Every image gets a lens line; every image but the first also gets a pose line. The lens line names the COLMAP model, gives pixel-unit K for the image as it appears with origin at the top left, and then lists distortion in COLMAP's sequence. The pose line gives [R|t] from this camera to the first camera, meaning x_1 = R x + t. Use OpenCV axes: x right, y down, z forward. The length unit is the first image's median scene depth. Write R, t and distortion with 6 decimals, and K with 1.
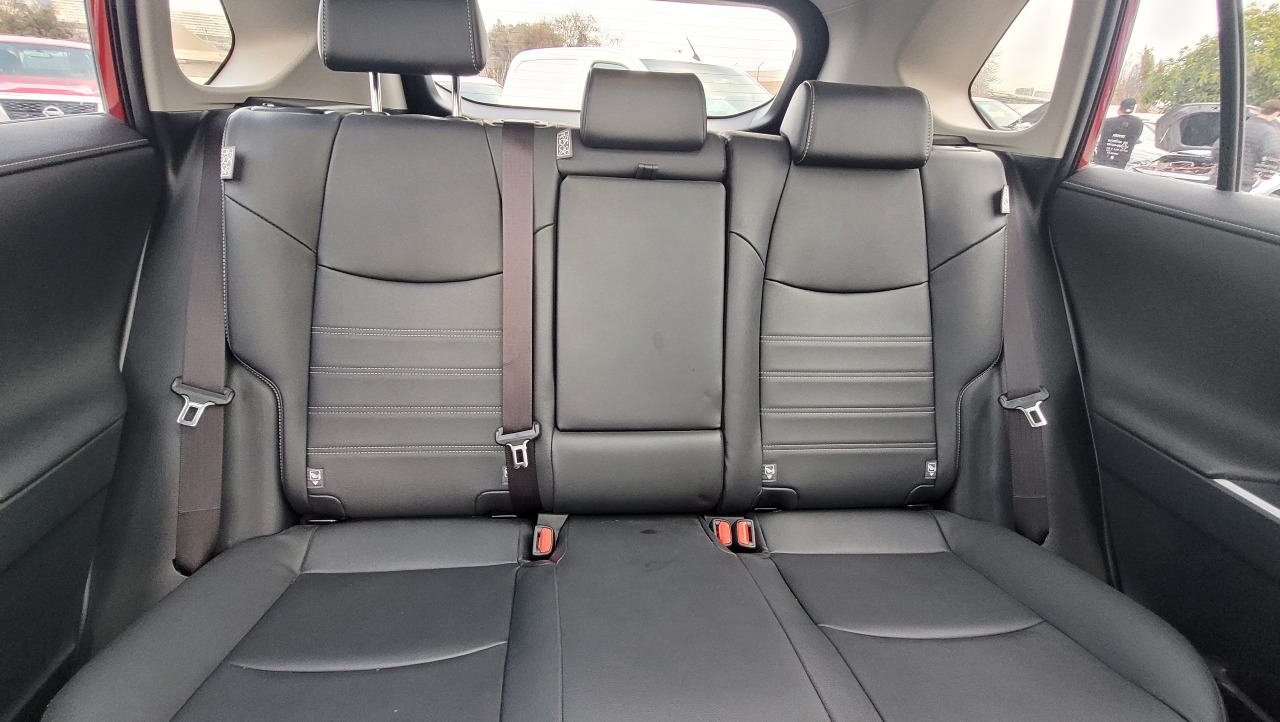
lens RADIAL K [[583.4, 0, 640.0], [0, 583.4, 361.0], [0, 0, 1]] dist [-0.000379, -0.000208]
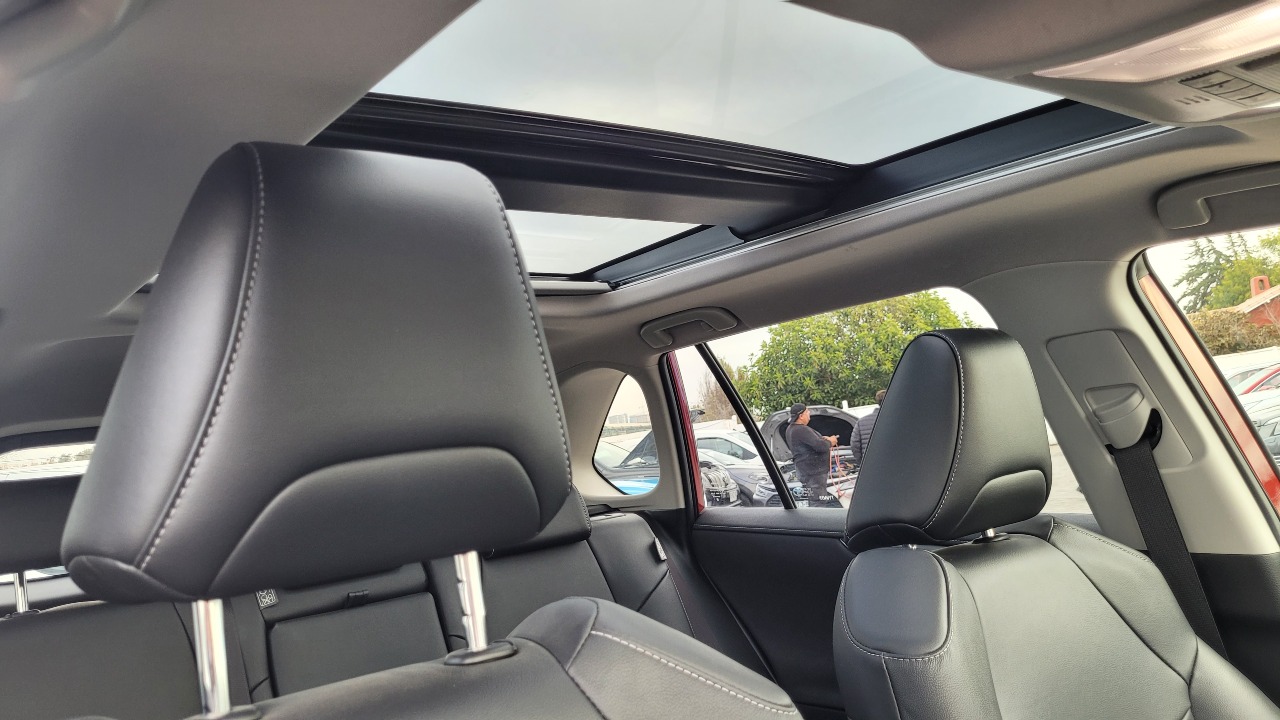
lens RADIAL K [[976.9, 0, 631.6], [0, 976.9, 352.3], [0, 0, 1]] dist [0.028782, -0.033521]
pose [[0.838690, -0.103713, 0.534643, -0.415606], [0.364062, 0.836885, -0.408758, 0.168857], [-0.405041, 0.537464, 0.739644, -0.619728]]
